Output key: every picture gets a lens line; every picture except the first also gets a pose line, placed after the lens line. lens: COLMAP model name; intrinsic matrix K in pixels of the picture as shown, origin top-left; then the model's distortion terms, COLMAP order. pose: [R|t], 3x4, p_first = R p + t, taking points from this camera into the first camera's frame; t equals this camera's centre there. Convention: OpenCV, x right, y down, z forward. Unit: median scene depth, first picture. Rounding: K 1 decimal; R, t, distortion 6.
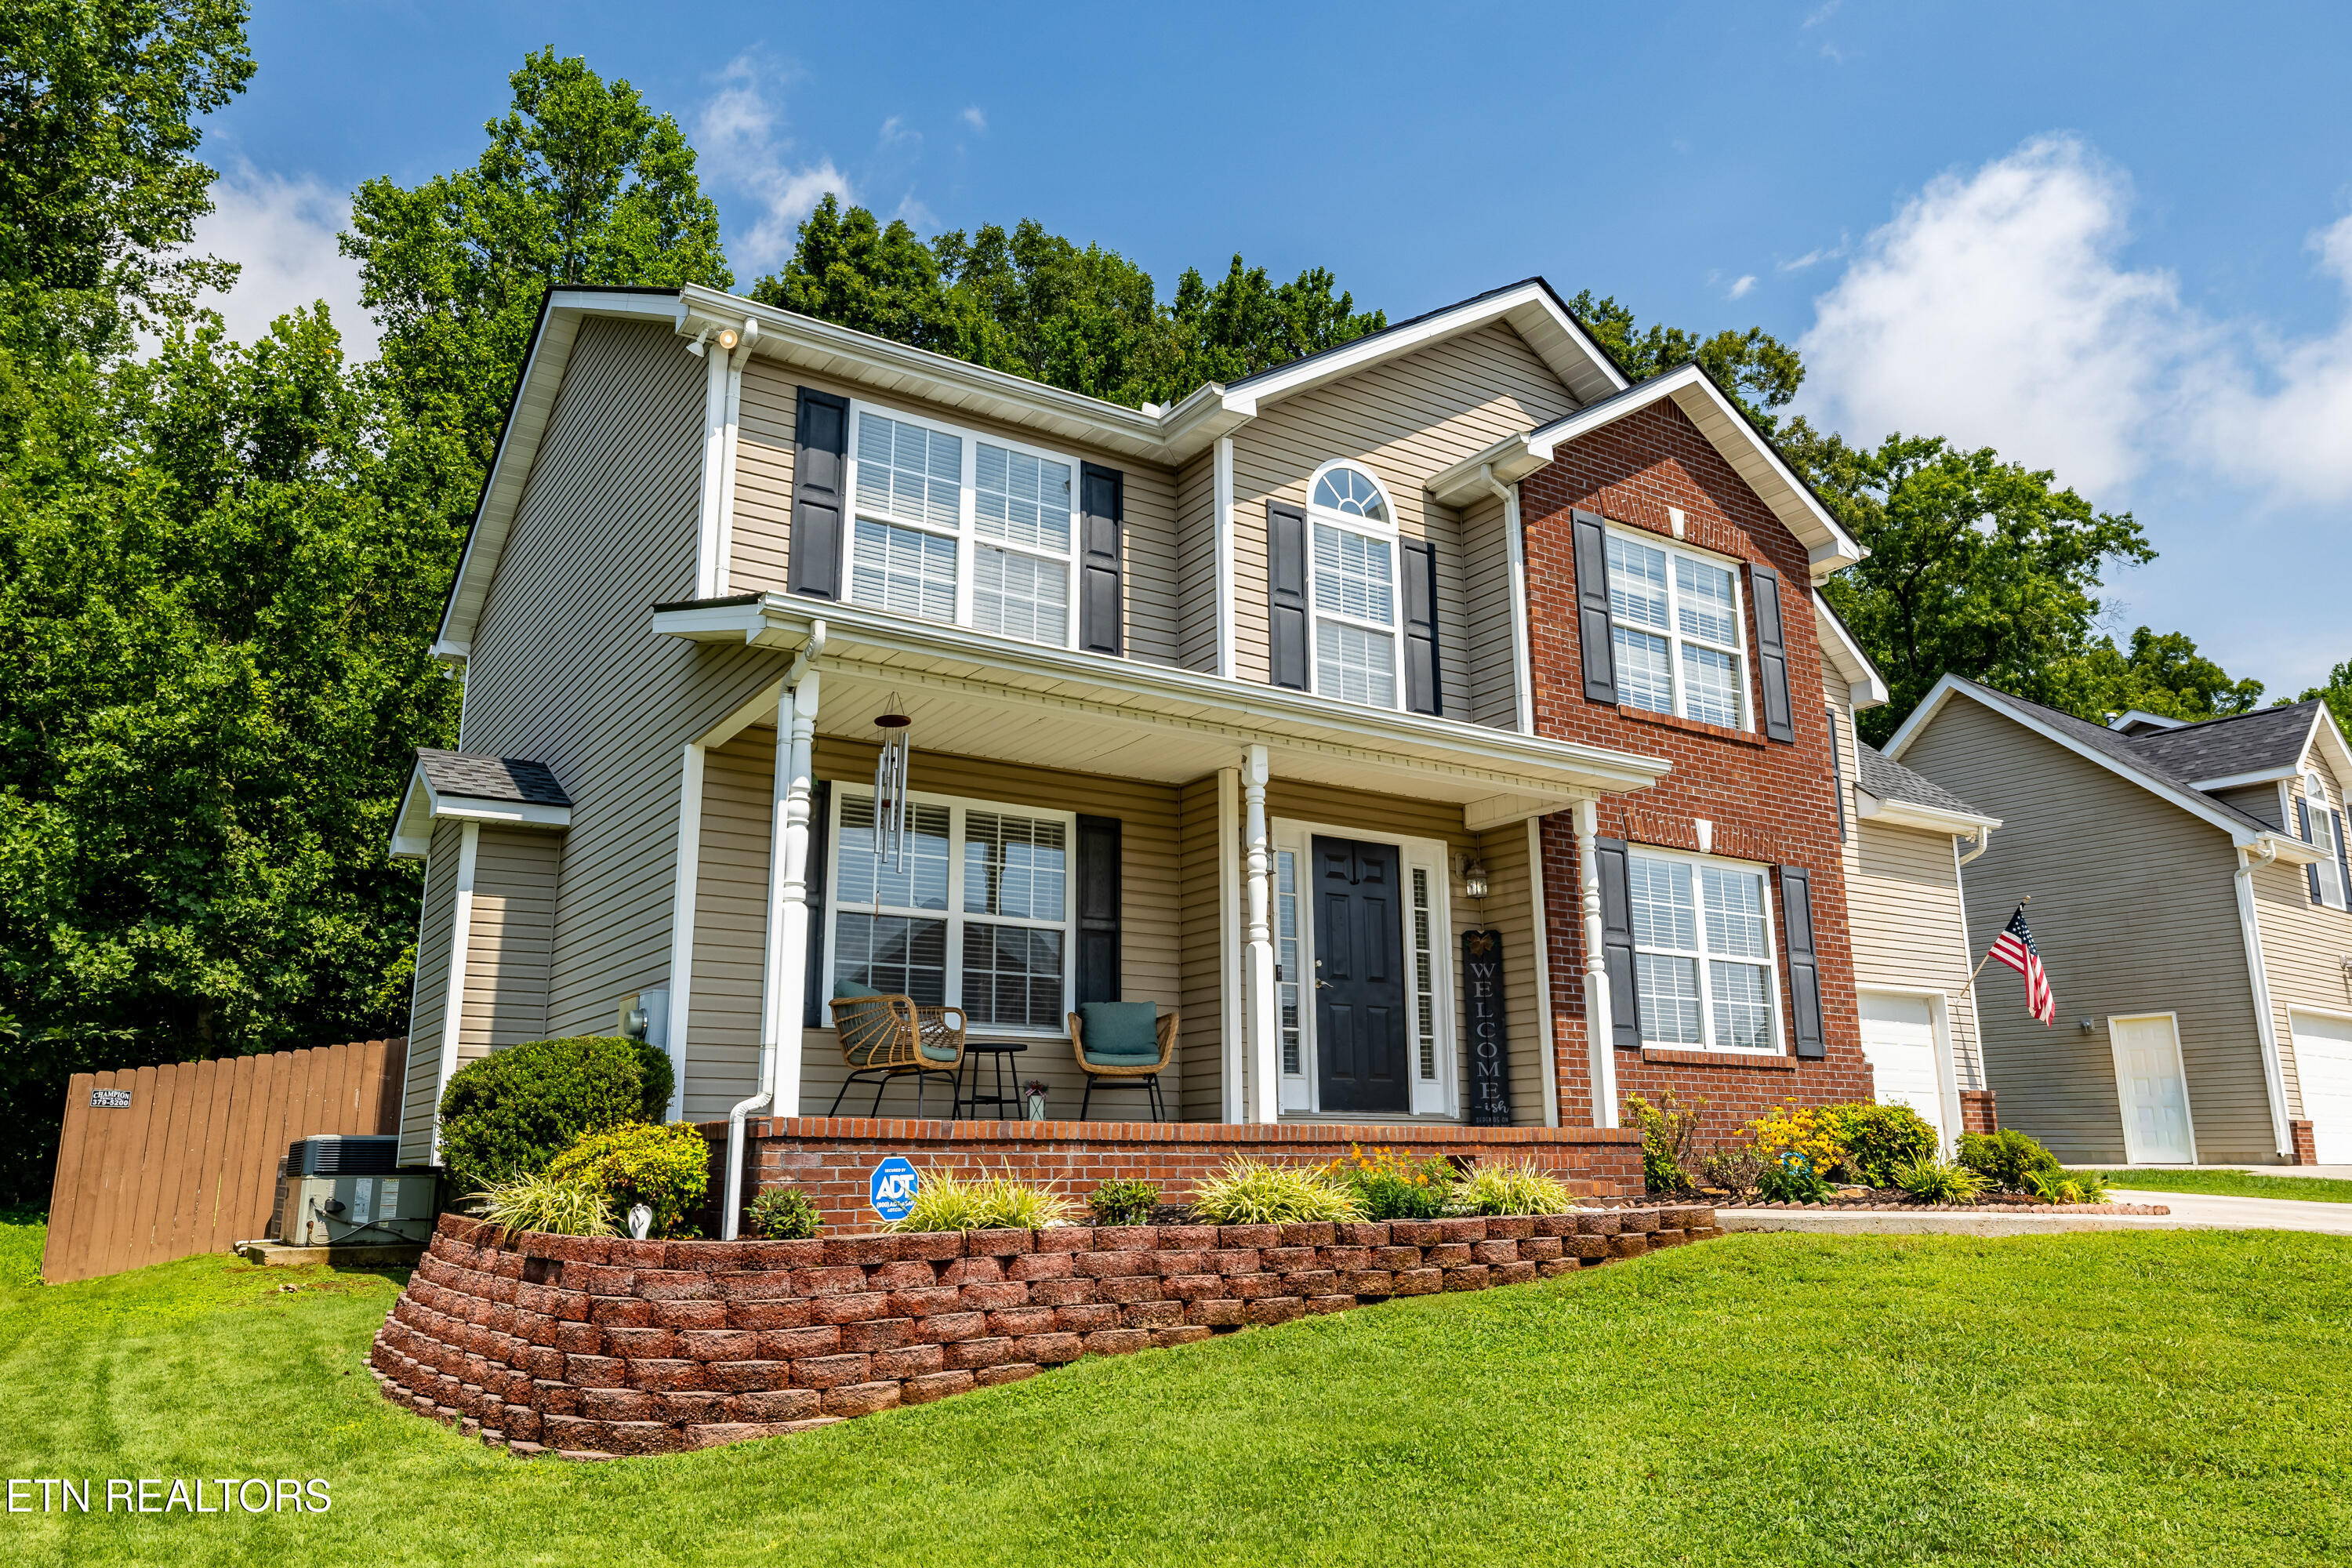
lens RADIAL K [[1603.5, 0, 1176.0], [0, 1603.5, 784.0], [0, 0, 1]] dist [-0.004134, 0.005109]
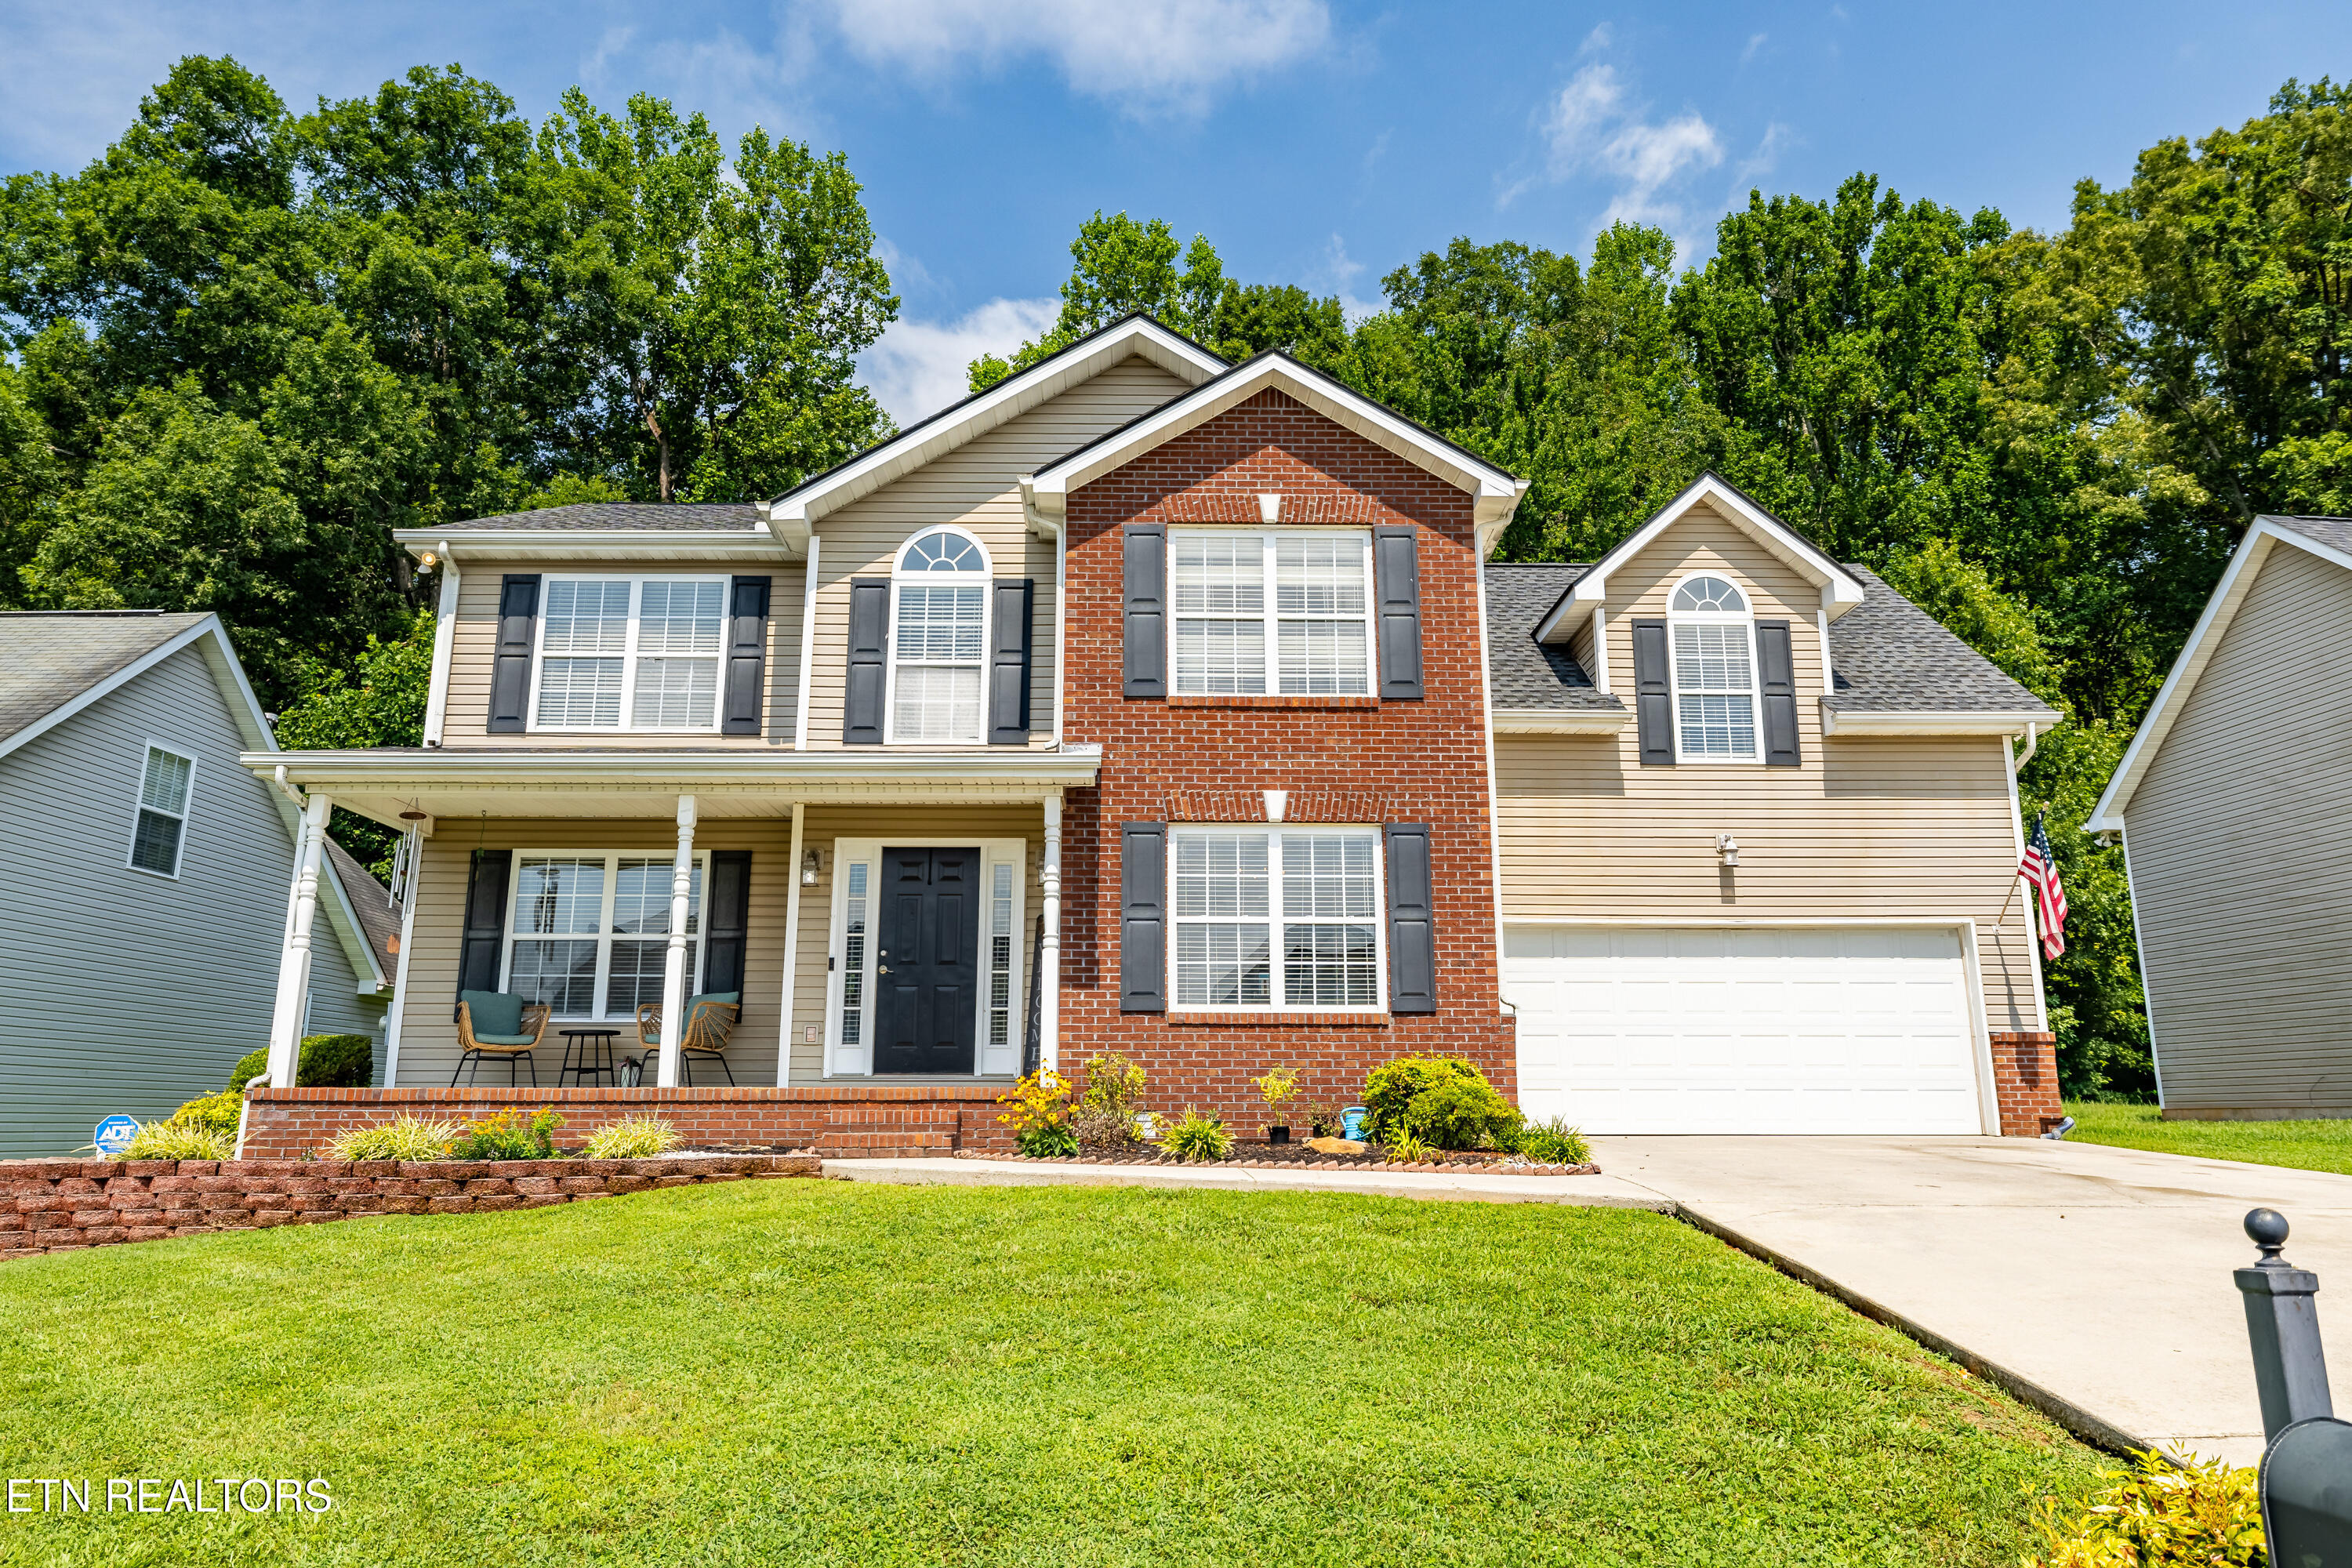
lens RADIAL K [[1468.2, 0, 1176.0], [0, 1468.2, 784.0], [0, 0, 1]] dist [-0.000091, -0.001765]
pose [[0.851196, -0.112346, -0.512684, 0.832377], [0.119990, 0.992606, -0.018296, 0.030146], [0.510949, -0.045944, 0.858383, 0.154759]]
